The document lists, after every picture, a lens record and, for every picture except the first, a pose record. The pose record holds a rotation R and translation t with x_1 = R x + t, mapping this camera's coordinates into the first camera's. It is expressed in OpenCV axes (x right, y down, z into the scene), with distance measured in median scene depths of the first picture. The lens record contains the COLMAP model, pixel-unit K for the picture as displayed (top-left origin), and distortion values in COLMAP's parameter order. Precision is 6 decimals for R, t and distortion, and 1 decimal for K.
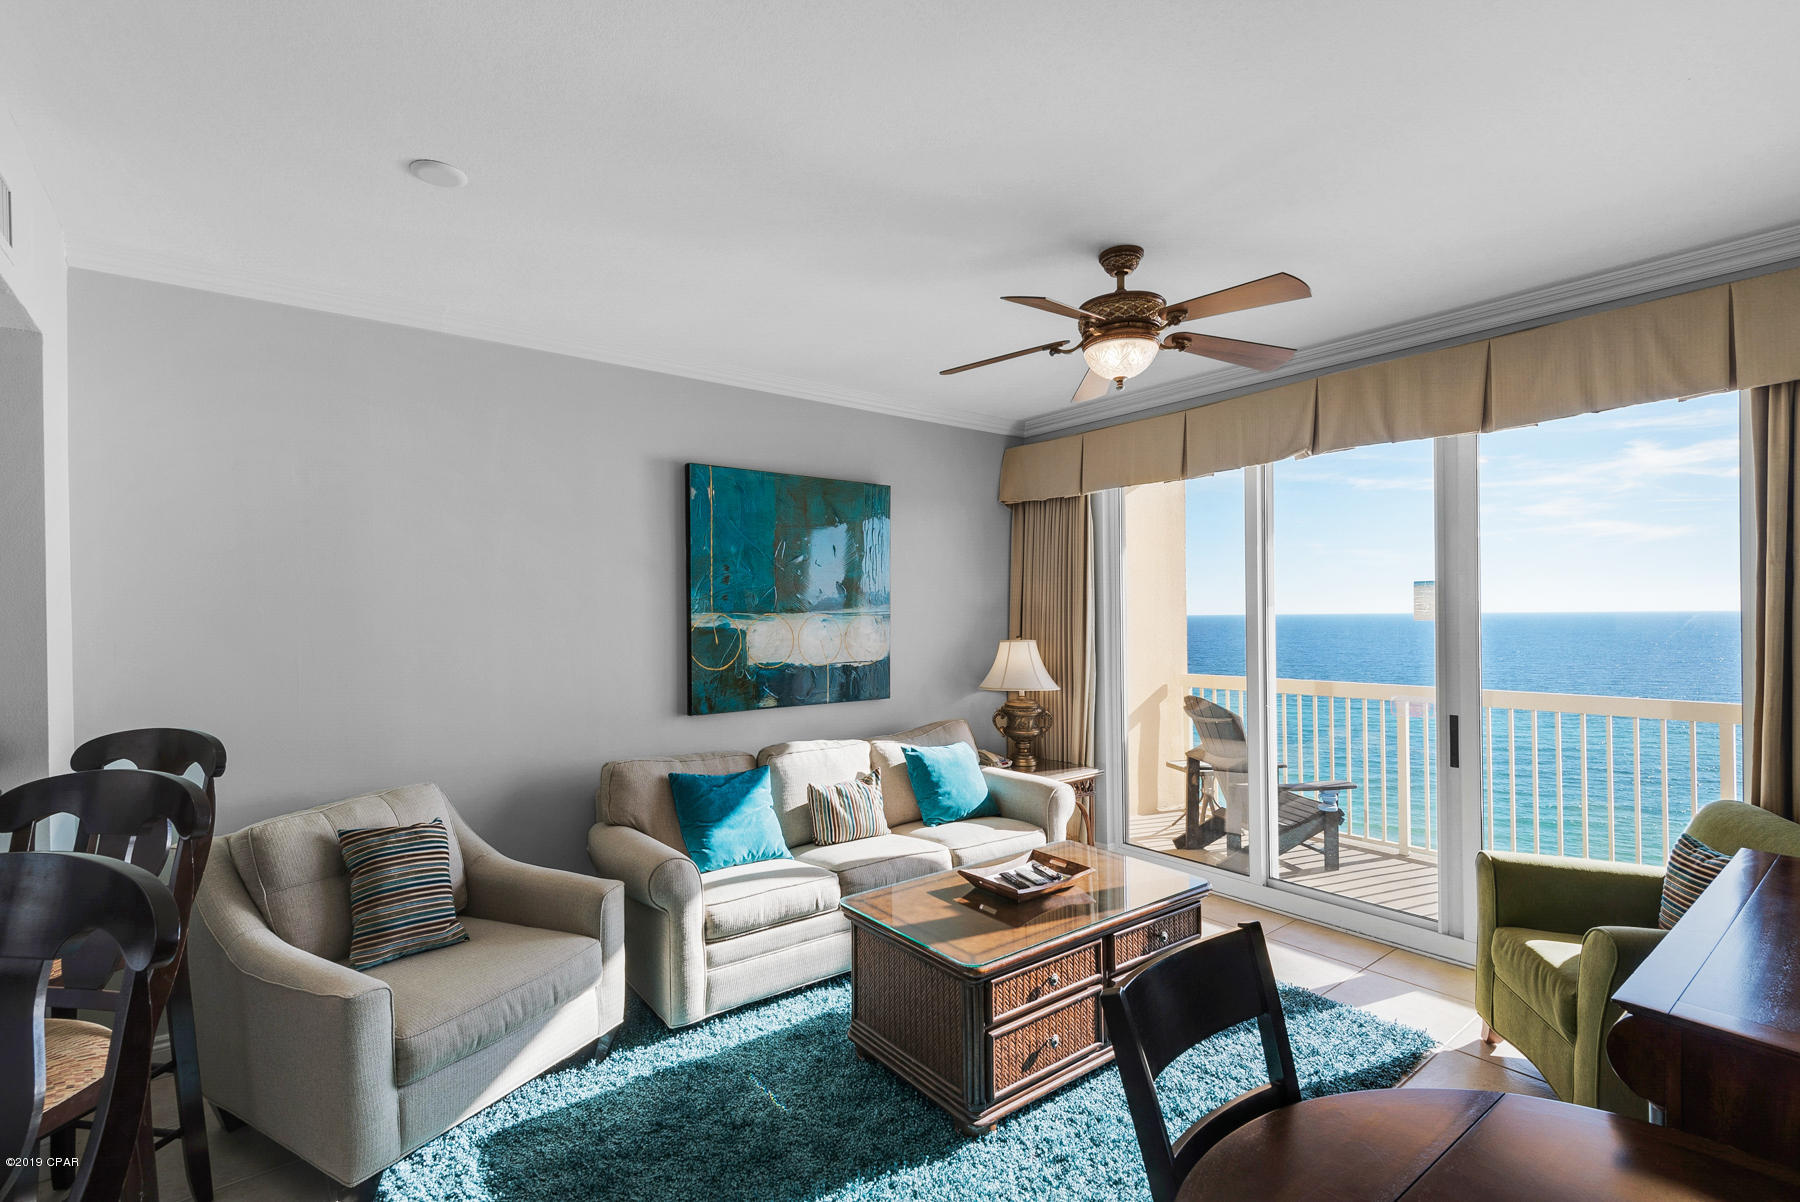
lens RADIAL K [[843.7, 0, 893.5], [0, 843.7, 621.3], [0, 0, 1]] dist [0.019510, -0.006965]
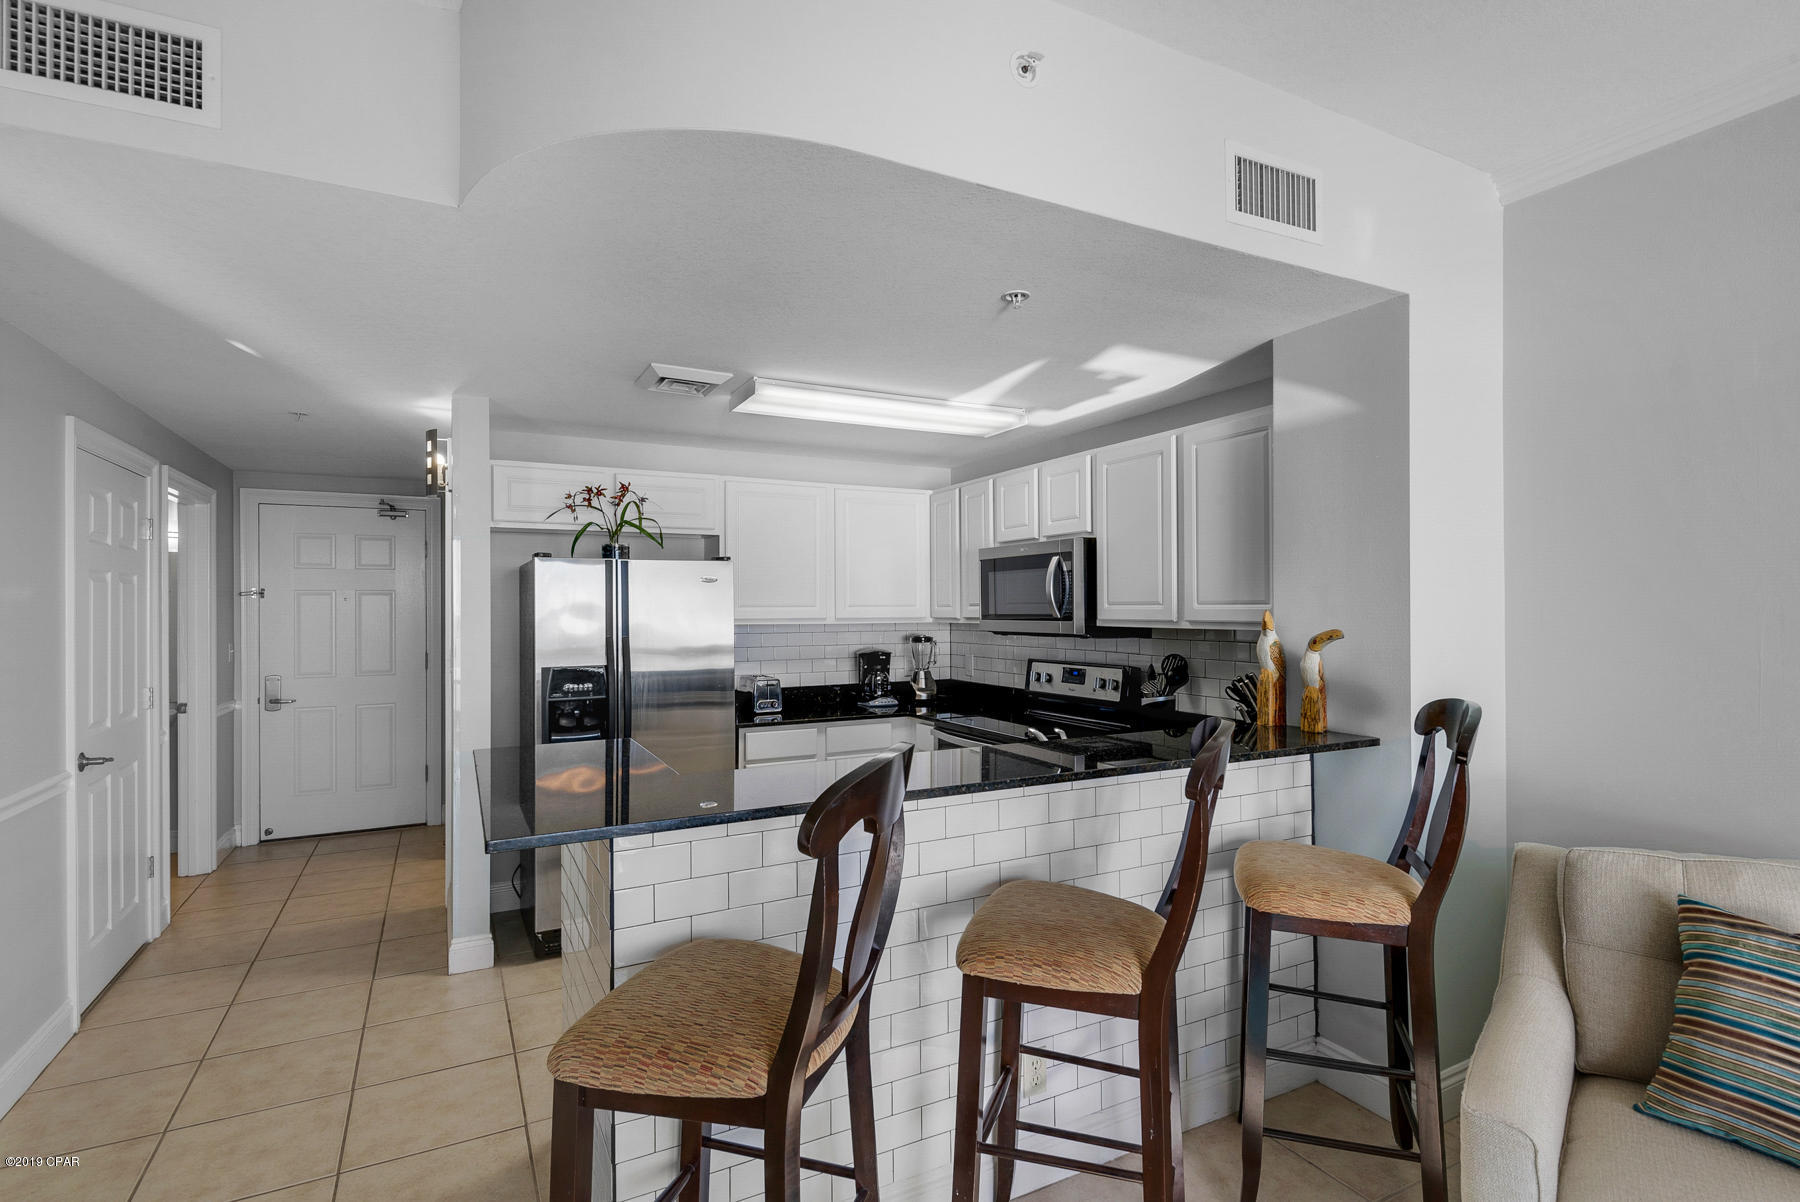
lens RADIAL K [[878.6, 0, 906.4], [0, 878.6, 602.6], [0, 0, 1]] dist [0.016316, -0.008797]
pose [[-0.206065, 0.005600, -0.978522, 0.096342], [-0.007746, 0.999943, 0.007353, 0.016713], [0.978508, 0.009095, -0.206010, 0.413686]]
